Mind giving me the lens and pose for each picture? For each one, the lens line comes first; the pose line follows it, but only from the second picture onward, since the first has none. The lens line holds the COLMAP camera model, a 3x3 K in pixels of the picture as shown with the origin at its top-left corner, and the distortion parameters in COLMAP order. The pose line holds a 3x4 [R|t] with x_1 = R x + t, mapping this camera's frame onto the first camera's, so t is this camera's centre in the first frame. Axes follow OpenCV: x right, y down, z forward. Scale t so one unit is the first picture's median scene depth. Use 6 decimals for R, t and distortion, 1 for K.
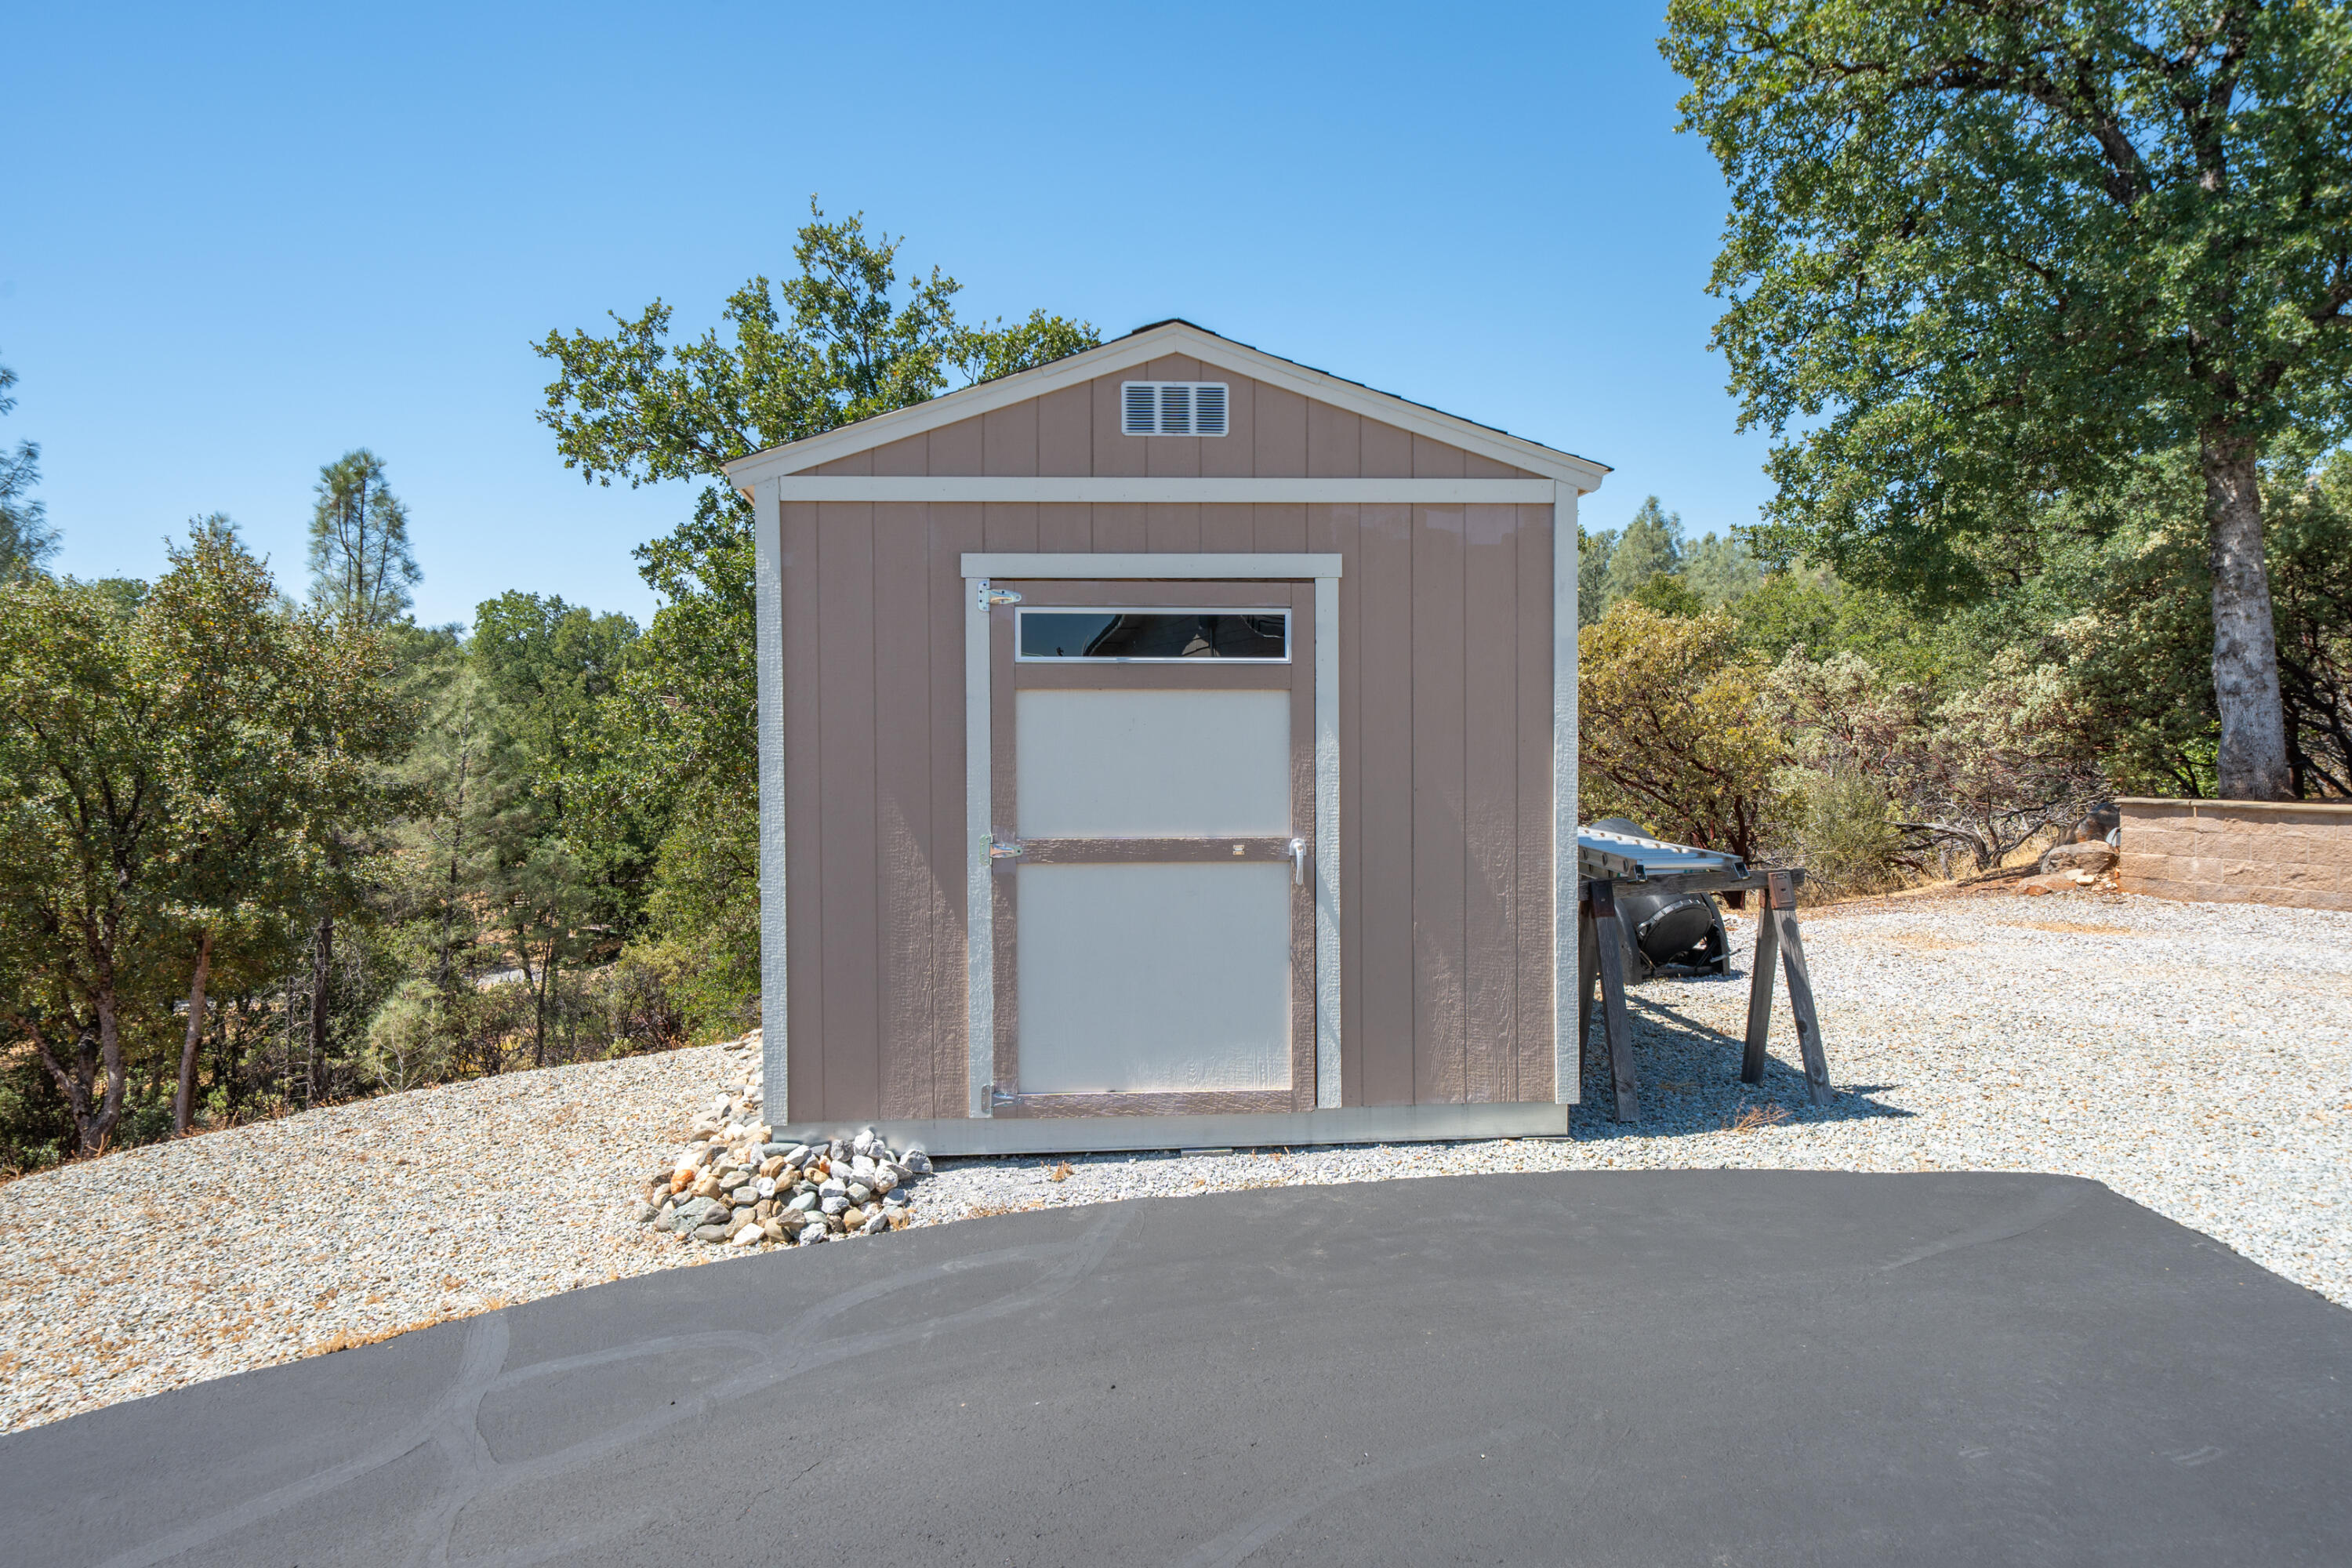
lens RADIAL K [[1561.1, 0, 1175.8], [0, 1561.1, 764.4], [0, 0, 1]] dist [0.002047, 0.003115]
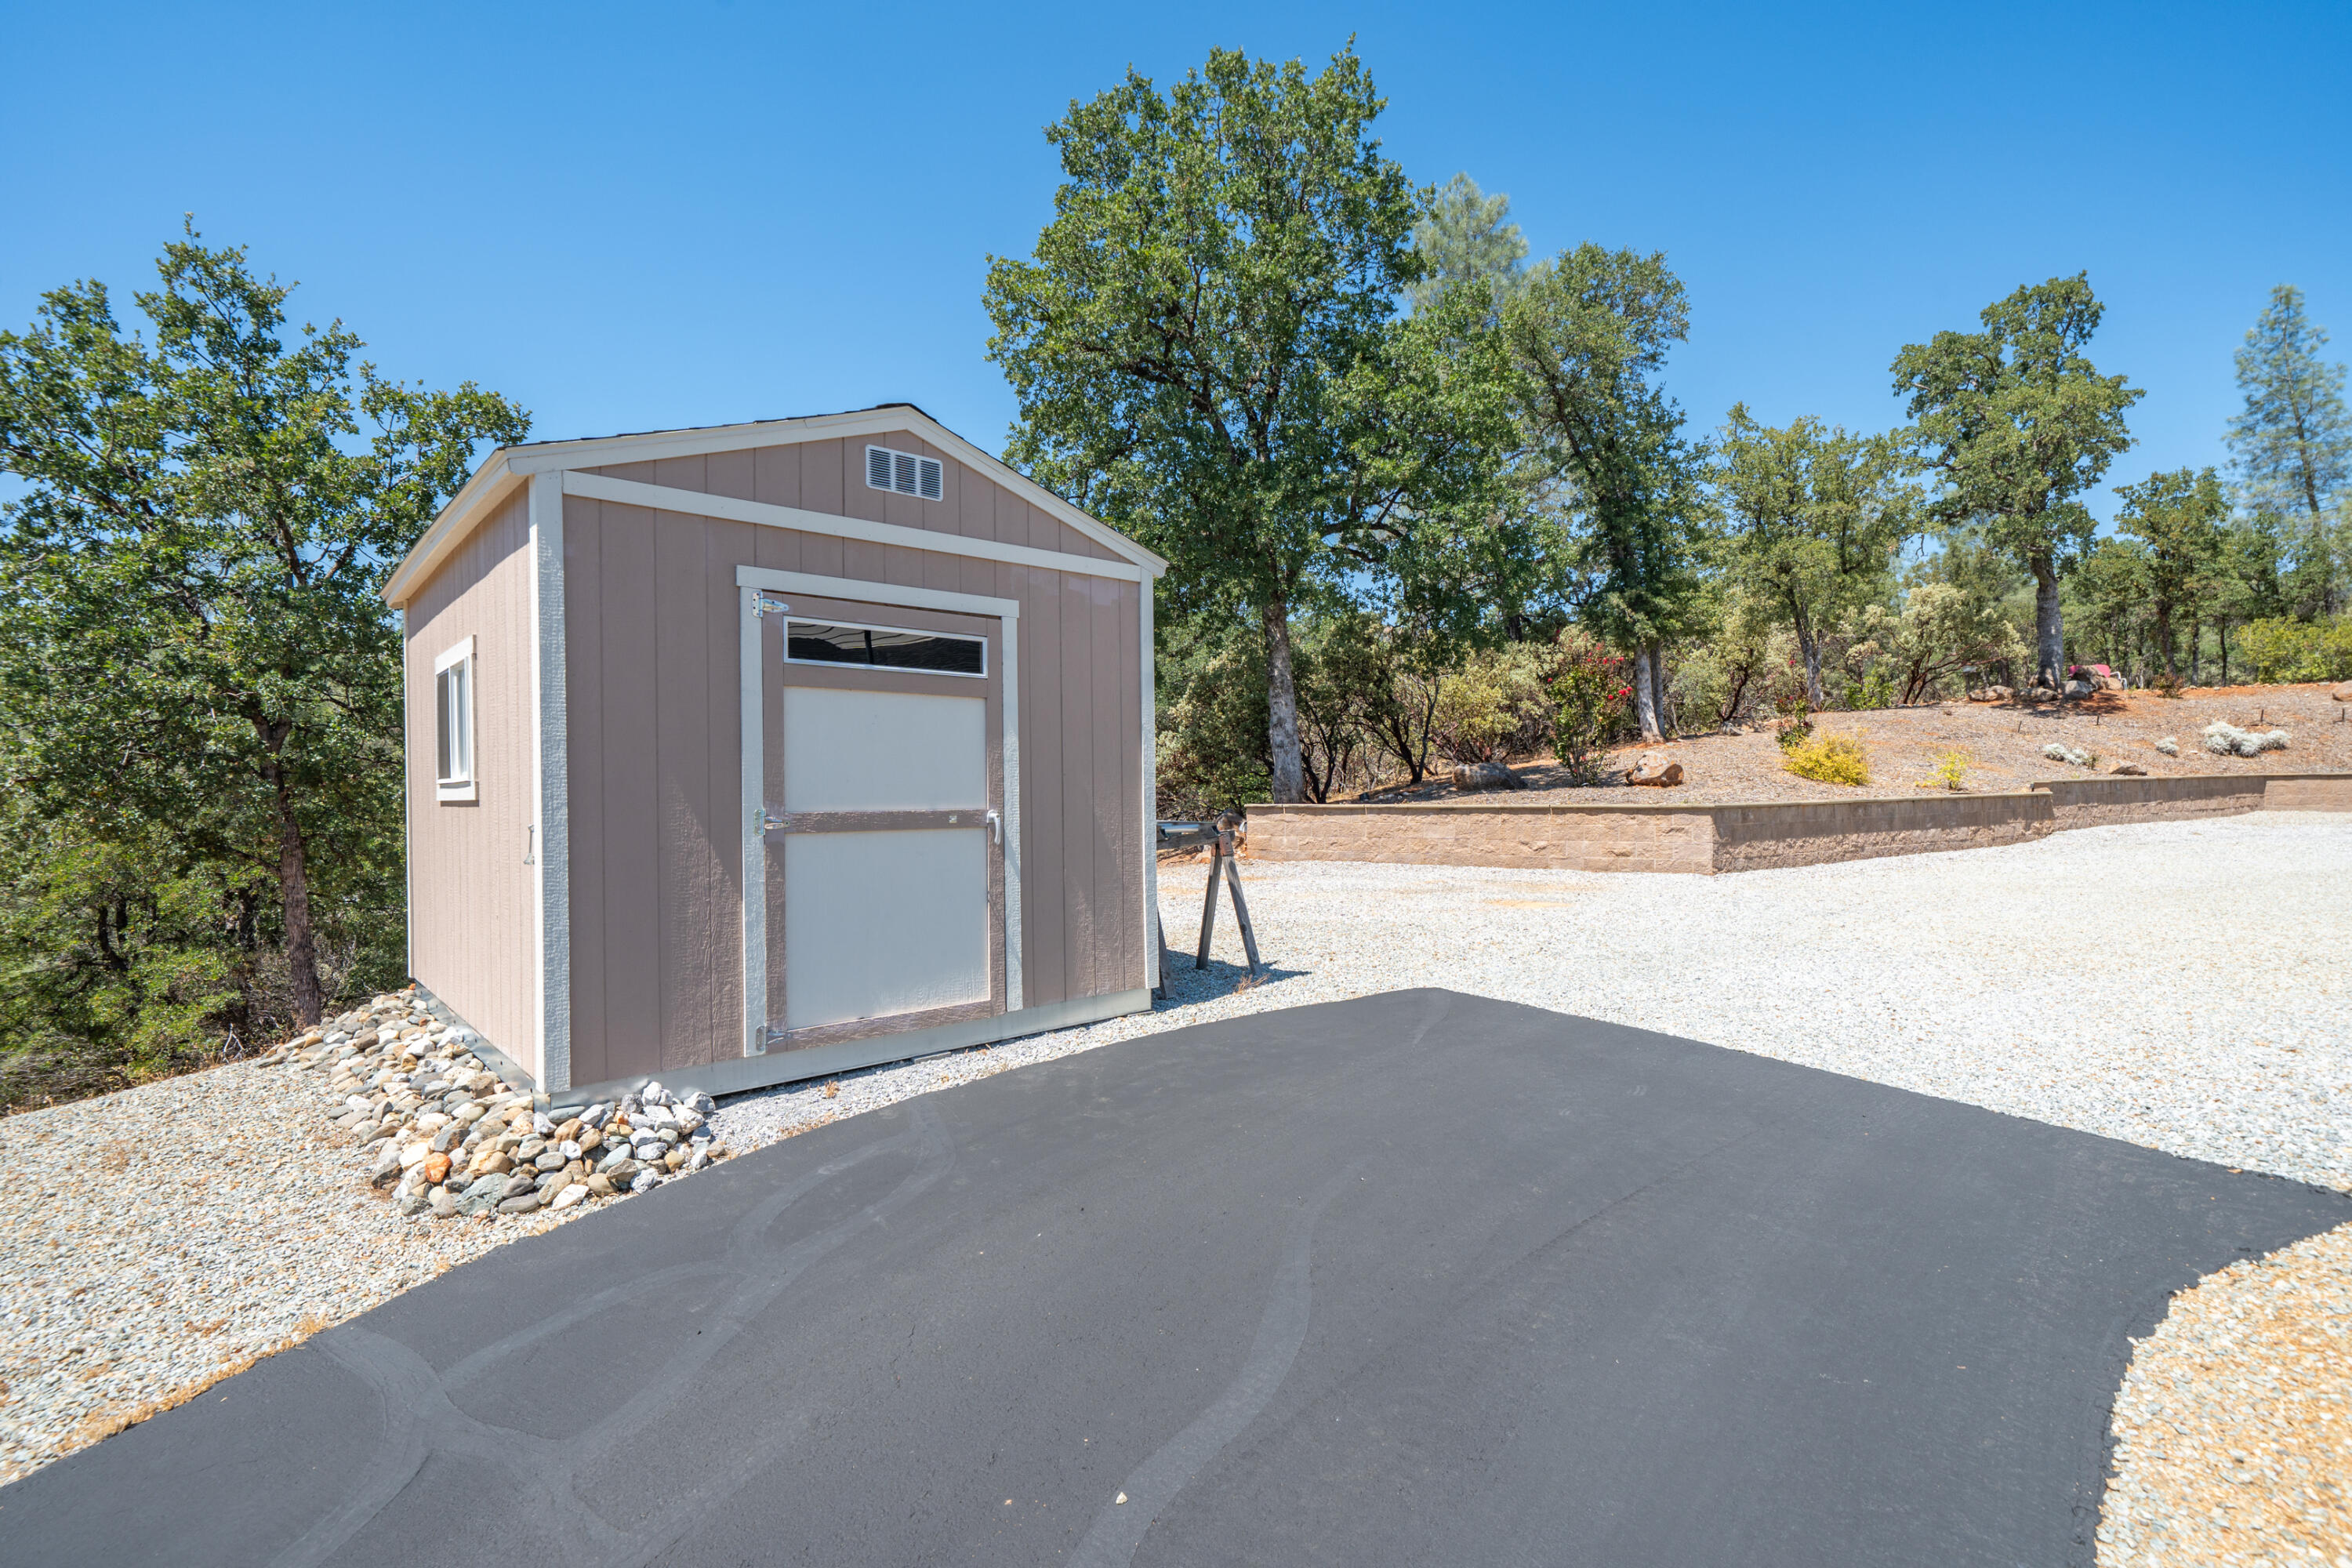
lens RADIAL K [[1108.0, 0, 1176.0], [0, 1108.0, 784.0], [0, 0, 1]] dist [0.001446, 0.001599]
pose [[0.783620, 0.002108, 0.621237, -0.389144], [0.017763, 0.999509, -0.025796, 0.052892], [-0.620986, 0.031249, 0.783198, 0.162240]]
